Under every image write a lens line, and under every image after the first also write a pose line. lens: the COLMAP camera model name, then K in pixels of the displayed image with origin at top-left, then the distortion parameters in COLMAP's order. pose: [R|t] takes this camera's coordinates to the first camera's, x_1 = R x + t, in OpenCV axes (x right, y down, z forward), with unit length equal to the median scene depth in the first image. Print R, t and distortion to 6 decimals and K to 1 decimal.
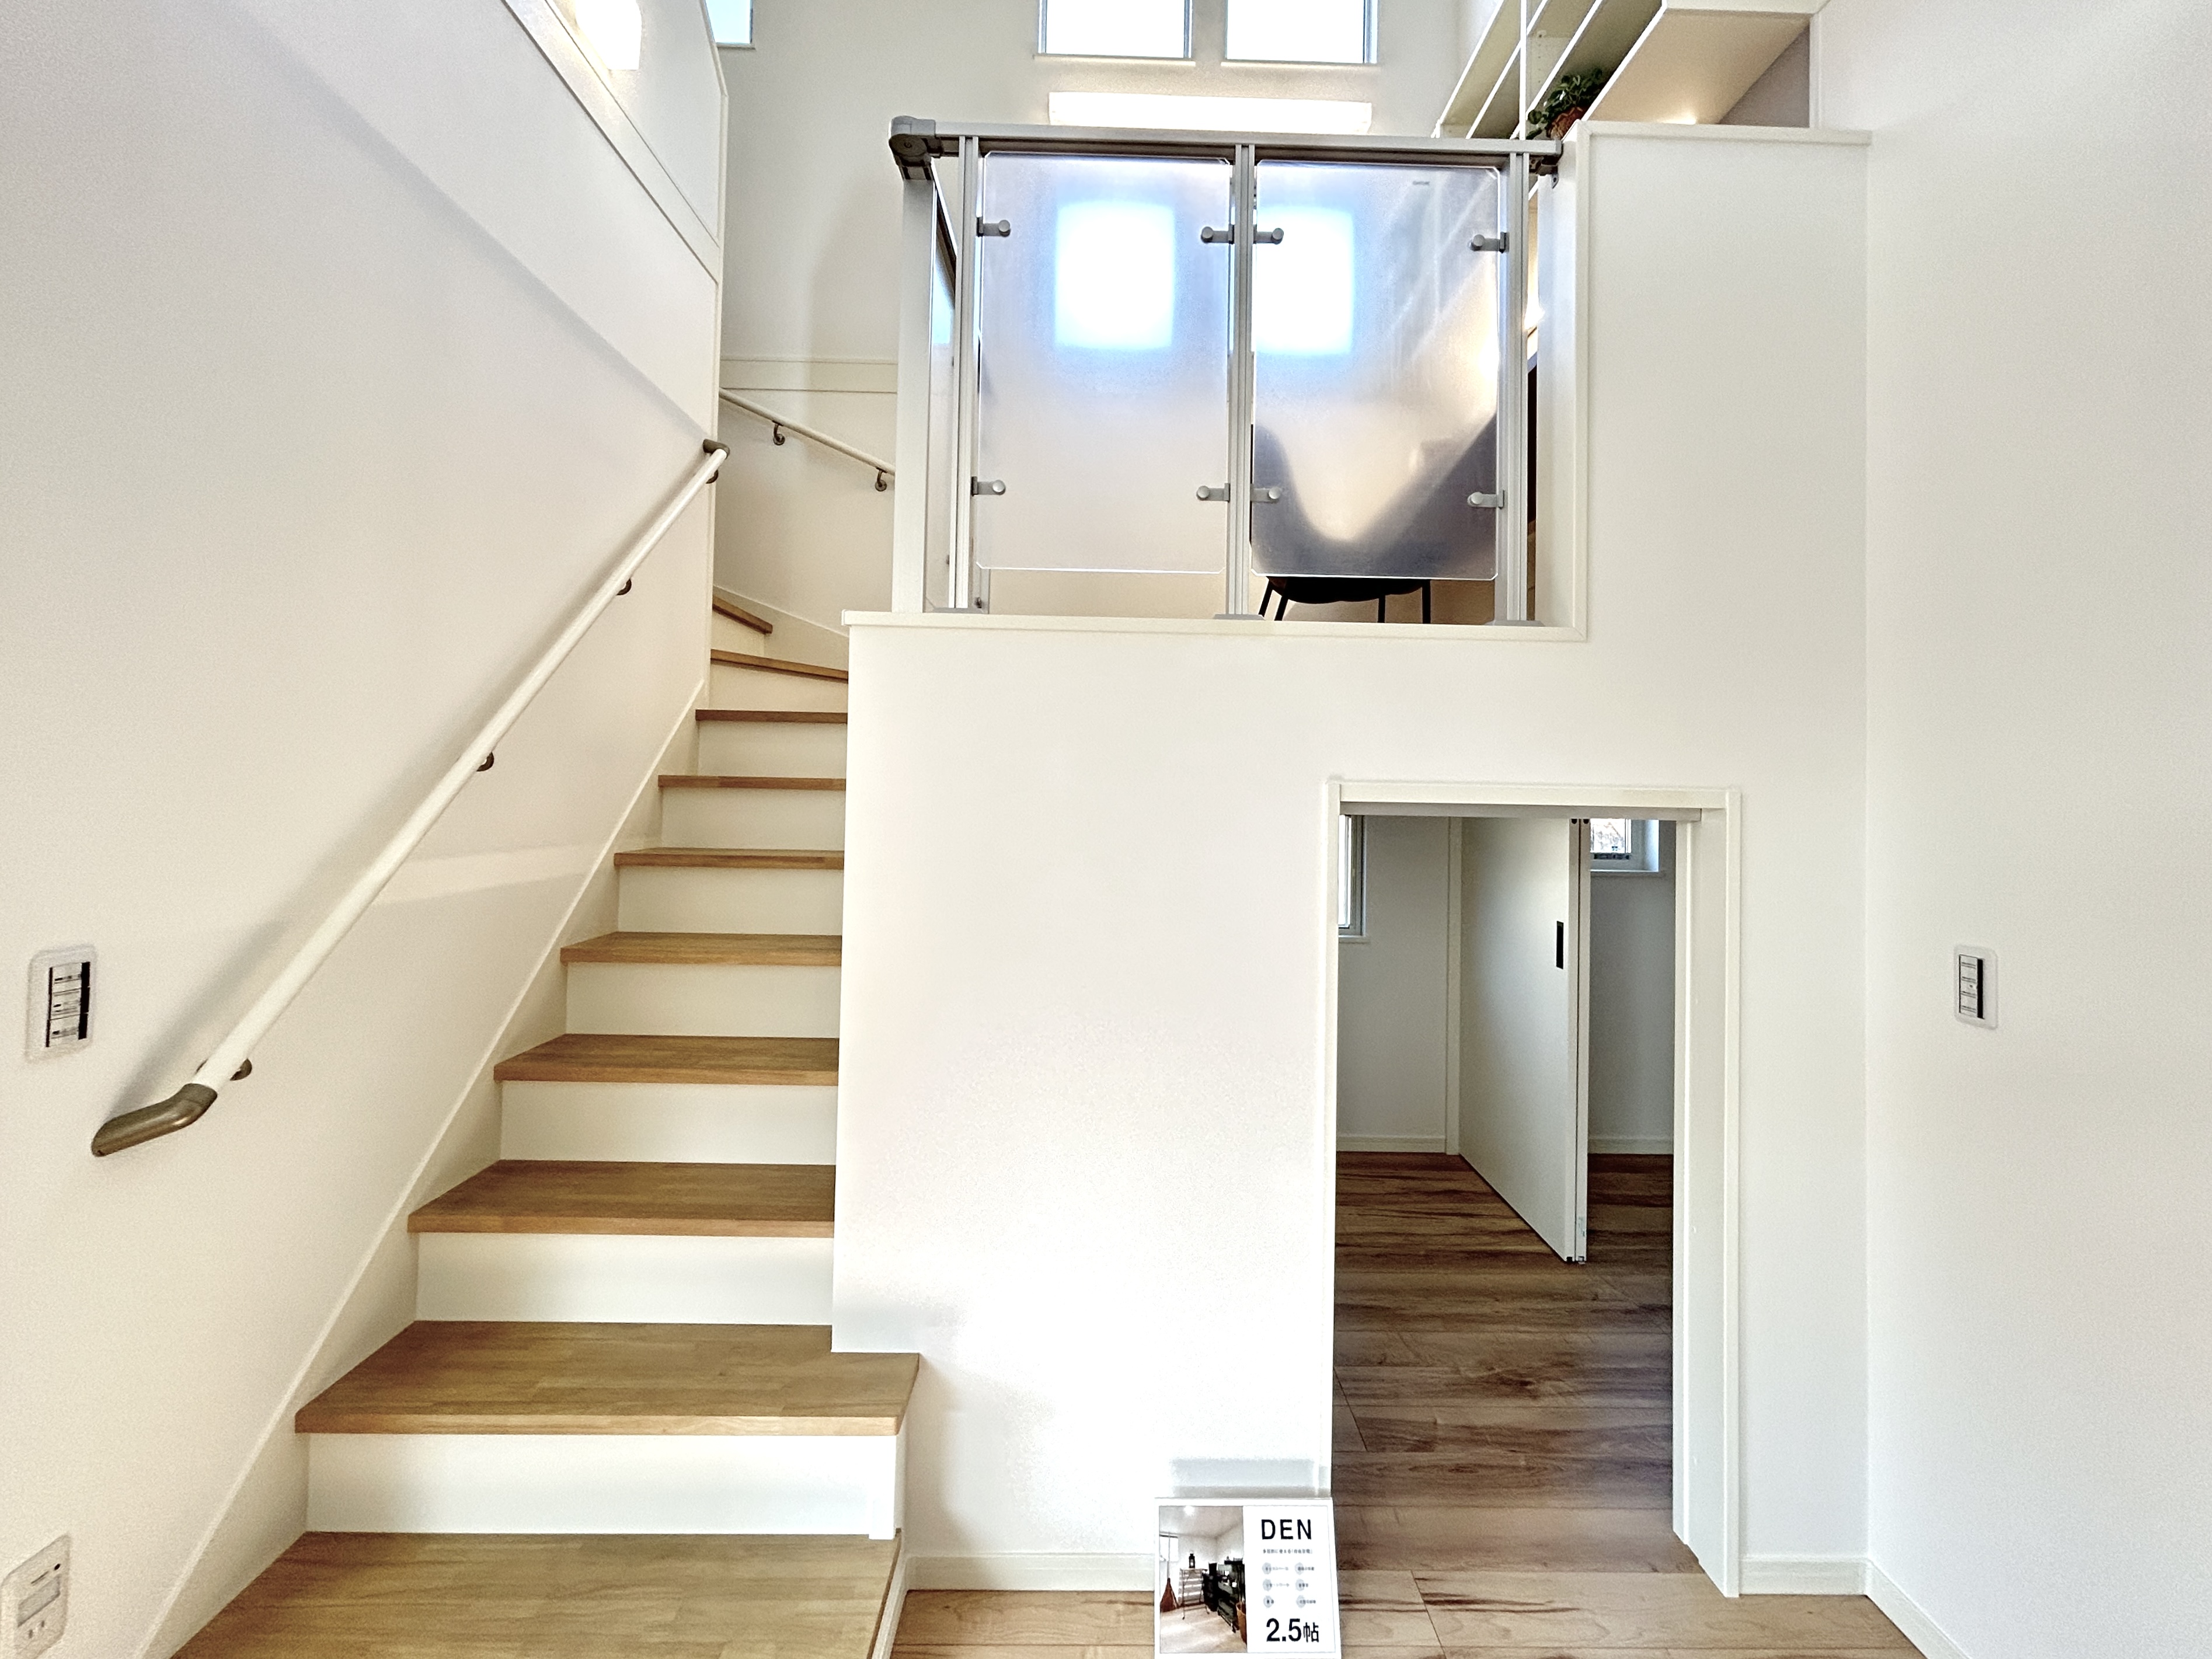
lens RADIAL K [[959.8, 0, 1116.6], [0, 959.8, 772.2], [0, 0, 1]] dist [0.000010, -0.000084]
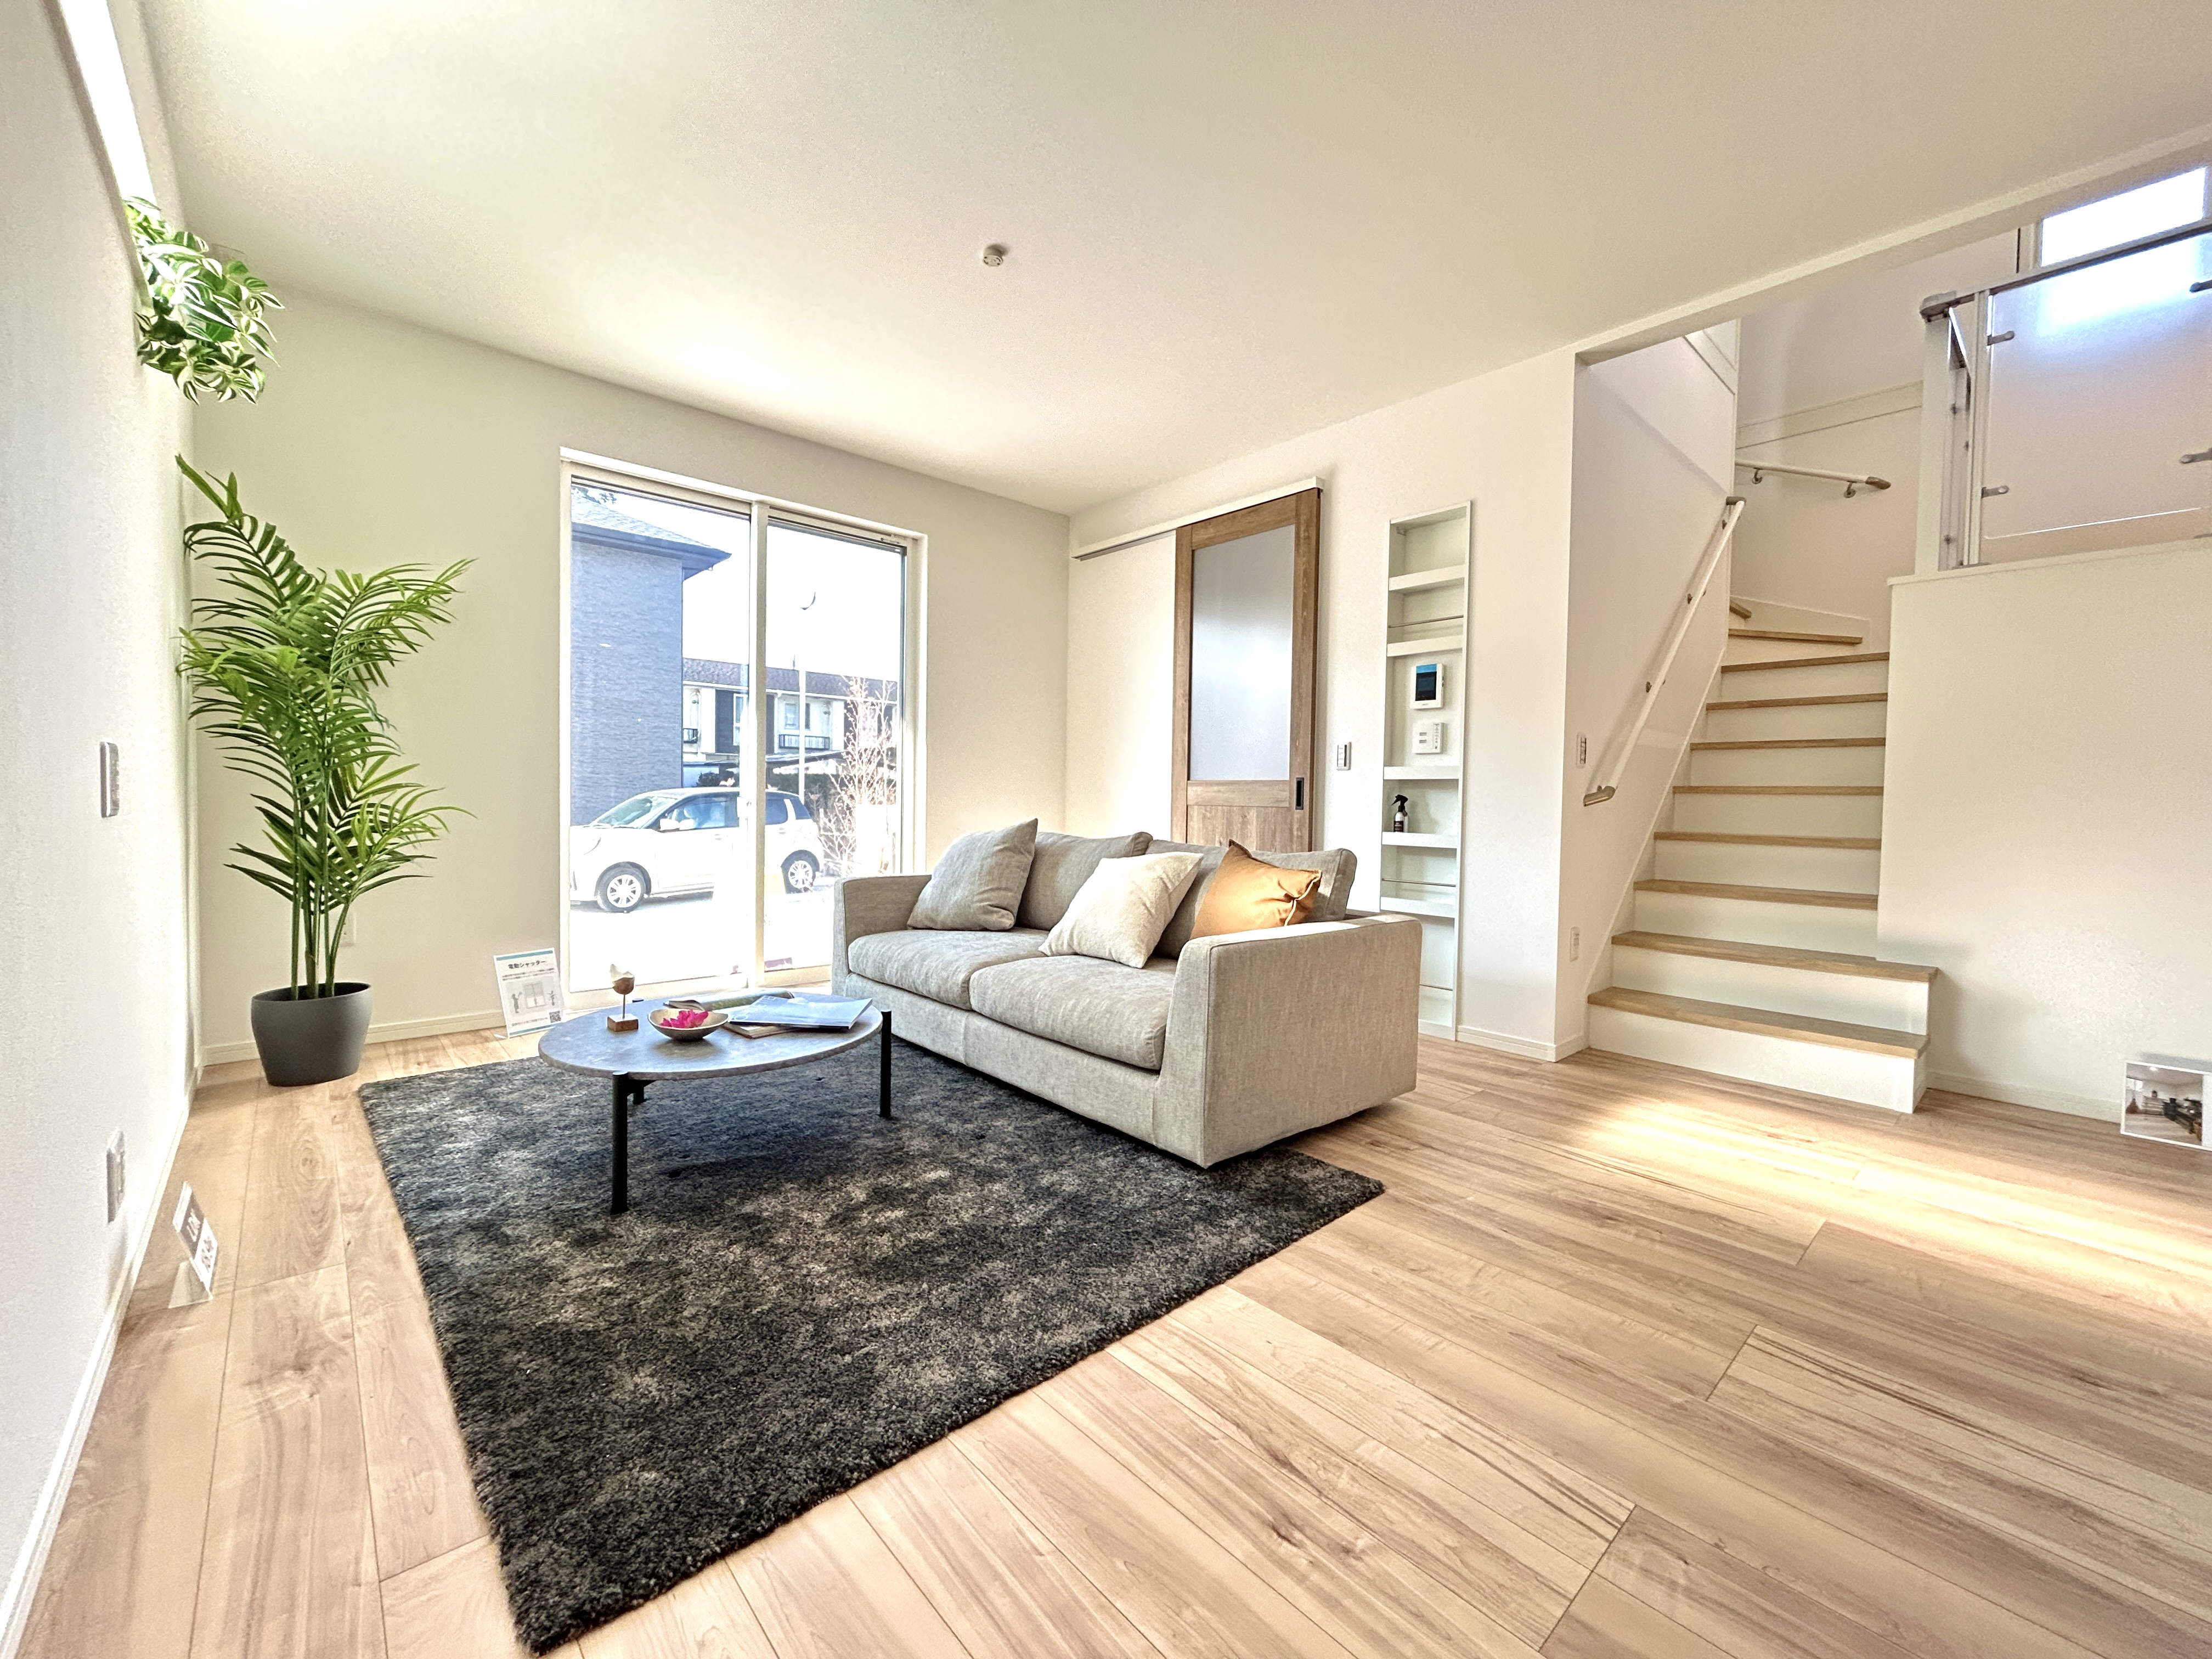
lens RADIAL K [[889.0, 0, 1106.0], [0, 889.0, 829.5], [0, 0, 1]] dist [-0.001586, -0.000369]
pose [[0.657140, 0.015741, -0.753604, 0.028720], [0.014949, 0.999313, 0.033909, 0.231650], [0.753620, -0.033549, 0.656454, -1.253556]]
